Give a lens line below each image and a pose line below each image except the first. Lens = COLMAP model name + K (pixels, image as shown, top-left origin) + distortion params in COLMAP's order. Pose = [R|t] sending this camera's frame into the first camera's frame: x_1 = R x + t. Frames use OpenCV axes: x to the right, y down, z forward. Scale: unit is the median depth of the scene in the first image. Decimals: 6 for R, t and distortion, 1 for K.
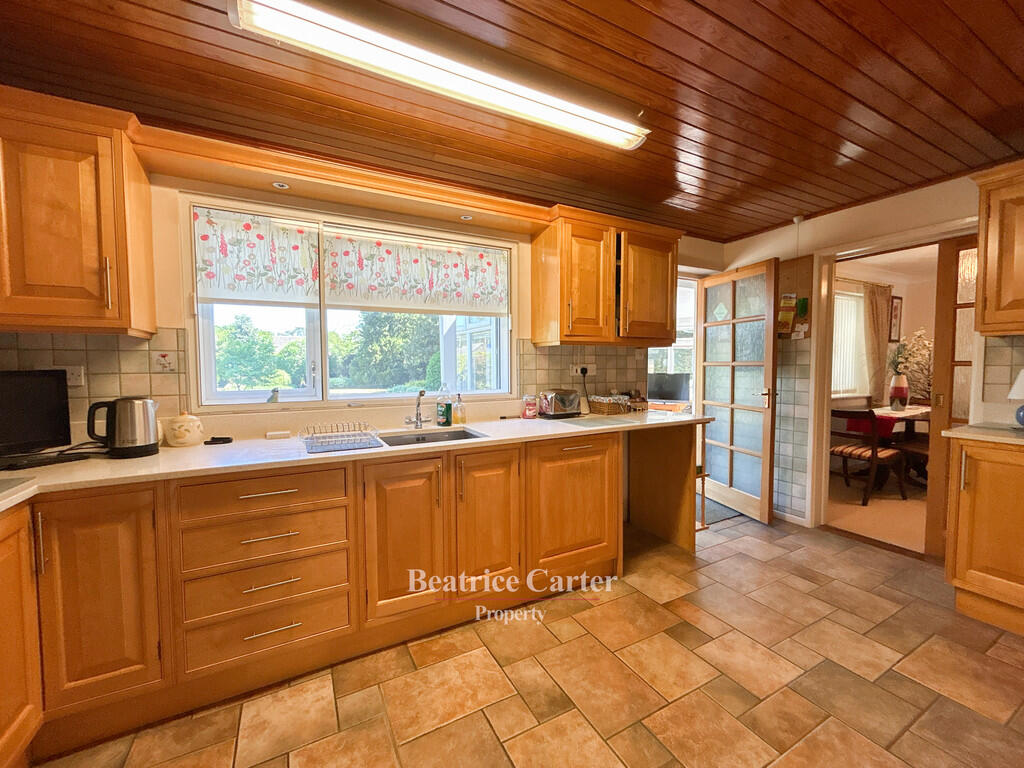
lens RADIAL K [[416.3, 0, 514.3], [0, 416.3, 387.6], [0, 0, 1]] dist [-0.010826, -0.000711]
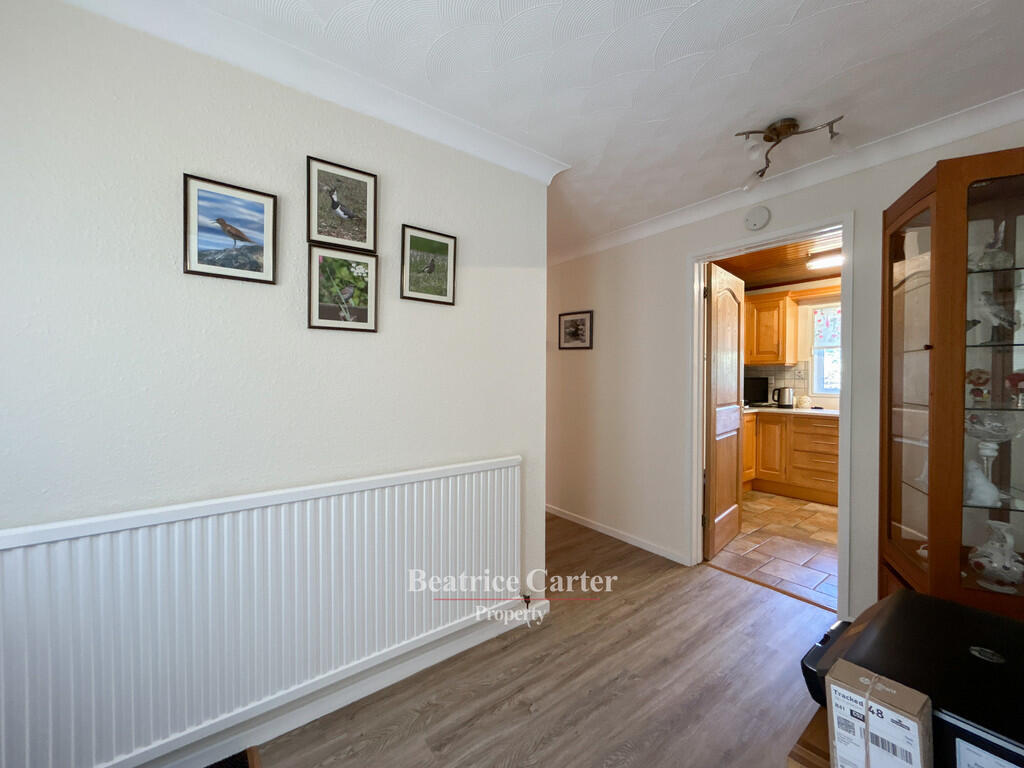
lens RADIAL K [[416.3, 0, 516.8], [0, 416.3, 382.1], [0, 0, 1]] dist [-0.010826, -0.000711]
pose [[0.161321, 0.022445, -0.986647, 1.597741], [-0.044890, 0.998873, 0.015383, 0.025367], [0.985880, 0.041809, 0.162147, -1.297295]]
